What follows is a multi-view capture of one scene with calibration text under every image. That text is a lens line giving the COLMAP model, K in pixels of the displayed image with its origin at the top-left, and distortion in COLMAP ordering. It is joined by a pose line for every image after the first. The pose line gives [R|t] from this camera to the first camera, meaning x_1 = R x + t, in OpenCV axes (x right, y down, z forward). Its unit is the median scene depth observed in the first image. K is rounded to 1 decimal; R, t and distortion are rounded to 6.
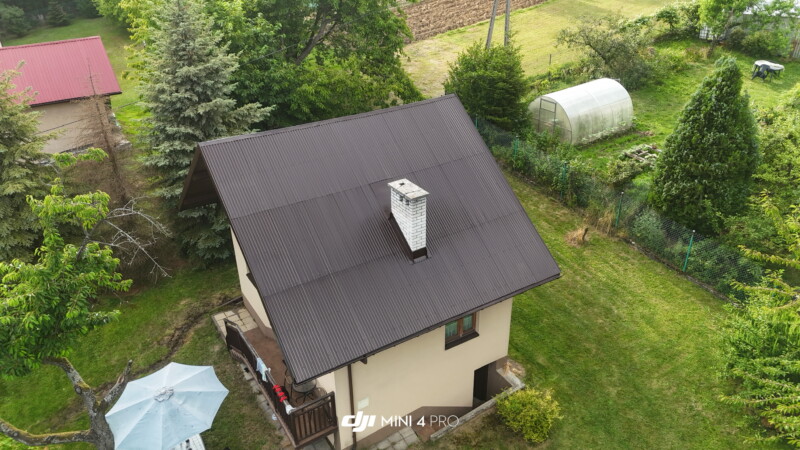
lens RADIAL K [[585.5, 0, 400.3], [0, 585.5, 230.2], [0, 0, 1]] dist [0.050961, -0.054554]
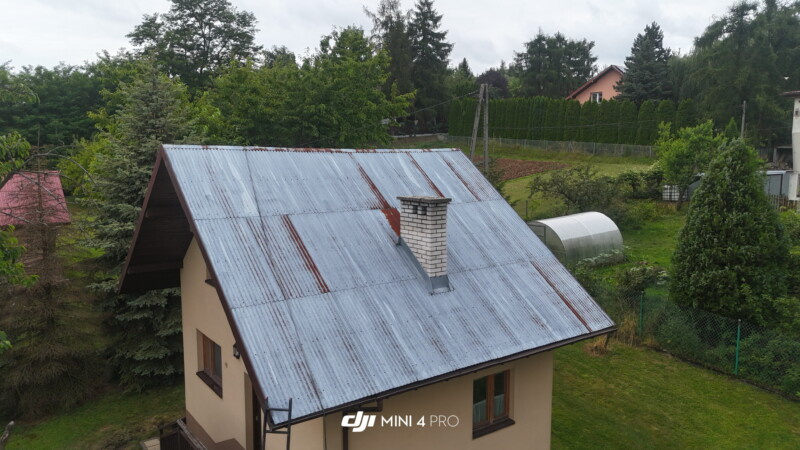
lens RADIAL K [[585.5, 0, 396.6], [0, 585.5, 228.3], [0, 0, 1]] dist [0.050961, -0.054554]
pose [[0.997521, 0.008741, 0.069826, -0.055128], [0.017783, 0.928744, -0.370295, 0.183209], [-0.068087, 0.370619, 0.926286, 0.193609]]
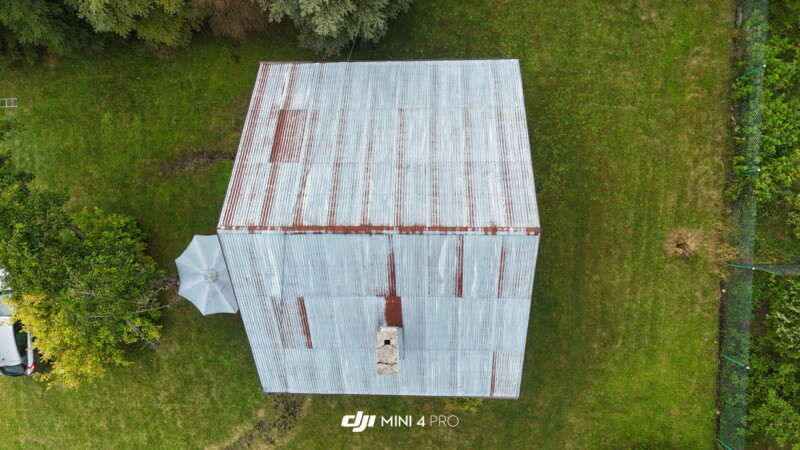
lens RADIAL K [[585.5, 0, 399.8], [0, 585.5, 228.7], [0, 0, 1]] dist [0.050961, -0.054554]
pose [[0.850298, 0.525785, -0.023300, -0.041778], [-0.218120, 0.392342, 0.893584, -0.762108], [0.478975, -0.754730, 0.448292, 0.493975]]
